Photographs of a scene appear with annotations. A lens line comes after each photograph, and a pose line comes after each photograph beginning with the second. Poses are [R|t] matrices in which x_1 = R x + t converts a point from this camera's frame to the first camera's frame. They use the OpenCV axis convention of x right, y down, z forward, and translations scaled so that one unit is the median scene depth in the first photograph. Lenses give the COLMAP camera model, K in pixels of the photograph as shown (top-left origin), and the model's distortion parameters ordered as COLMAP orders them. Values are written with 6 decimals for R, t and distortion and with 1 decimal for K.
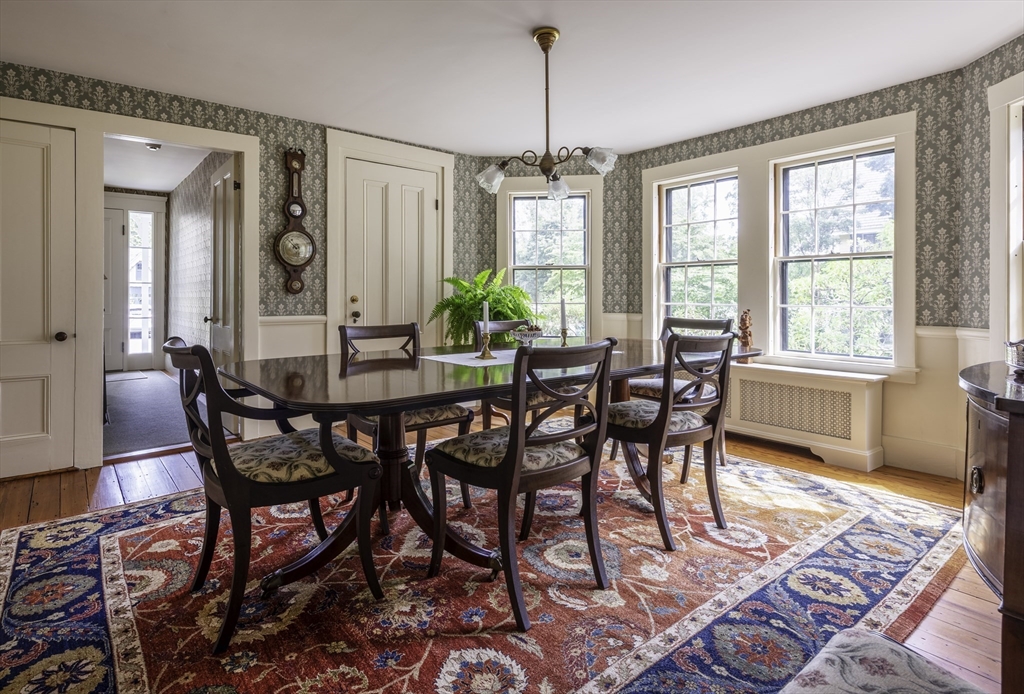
lens RADIAL K [[549.2, 0, 518.3], [0, 549.2, 301.1], [0, 0, 1]] dist [0.005476, 0.000455]
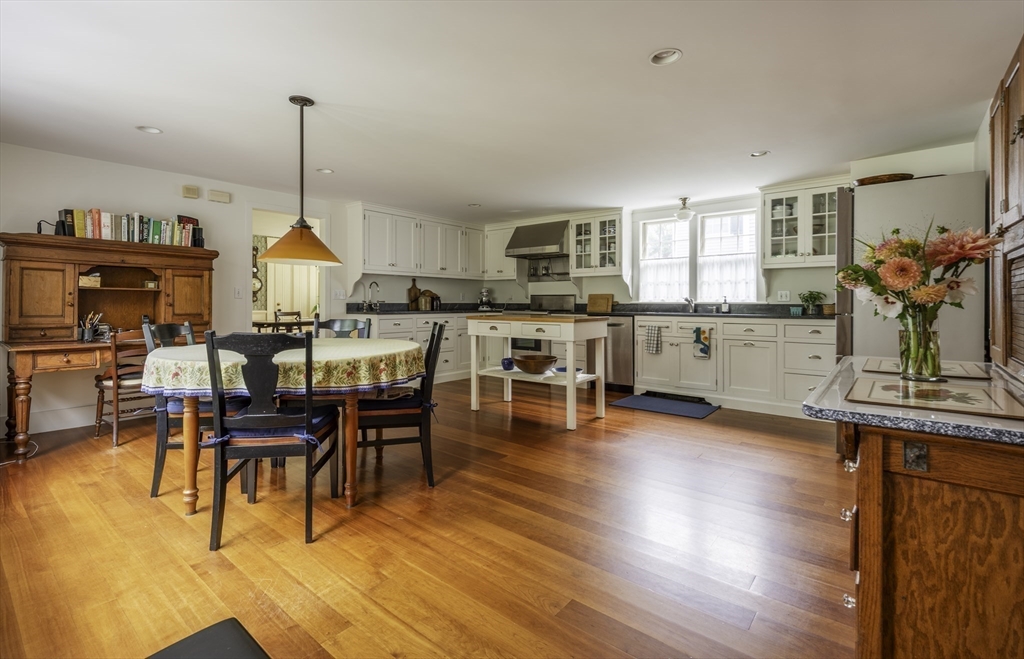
lens RADIAL K [[468.3, 0, 517.1], [0, 468.3, 304.5], [0, 0, 1]] dist [0.010850, -0.000136]
pose [[0.981459, -0.004414, 0.191623, 0.358891], [0.004675, 0.999989, -0.000910, 0.004983], [-0.191617, 0.001789, 0.981468, -1.314435]]
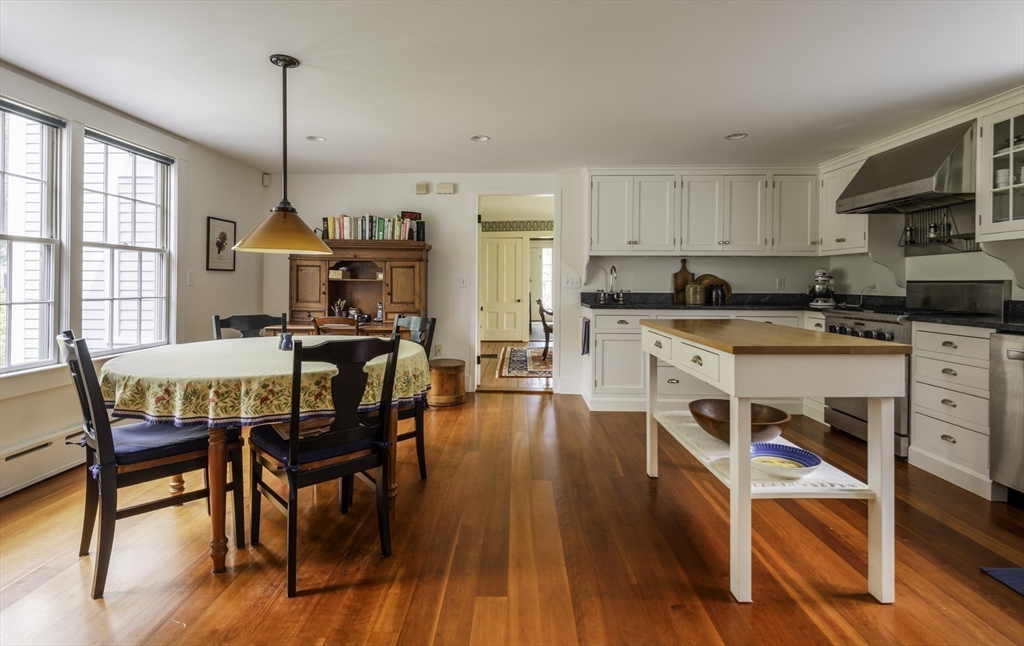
lens RADIAL K [[482.8, 0, 501.9], [0, 482.8, 287.6], [0, 0, 1]] dist [0.009304, -0.003349]
pose [[0.746672, 0.004039, -0.665180, 0.742567], [-0.004449, 0.999990, 0.001078, -0.013808], [0.665177, 0.002154, 0.746682, -0.899069]]
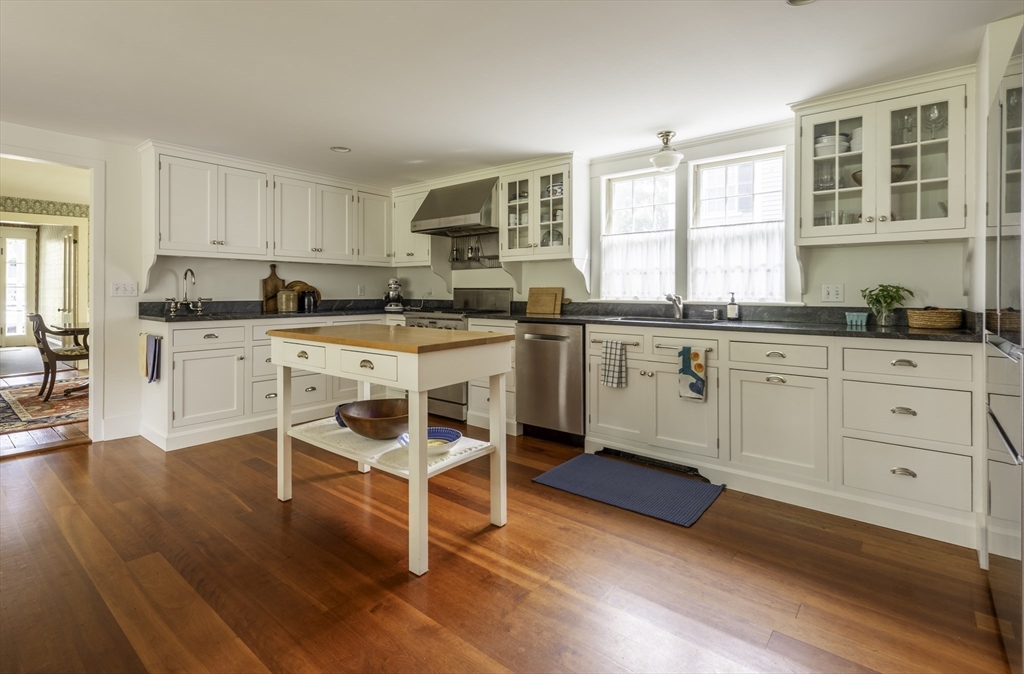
lens RADIAL K [[487.8, 0, 514.4], [0, 487.8, 292.7], [0, 0, 1]] dist [0.013363, -0.002725]
pose [[0.981592, -0.003954, 0.190950, 0.627049], [0.004604, 0.999985, -0.002959, -0.013426], [-0.190936, 0.003784, 0.981595, -0.928930]]
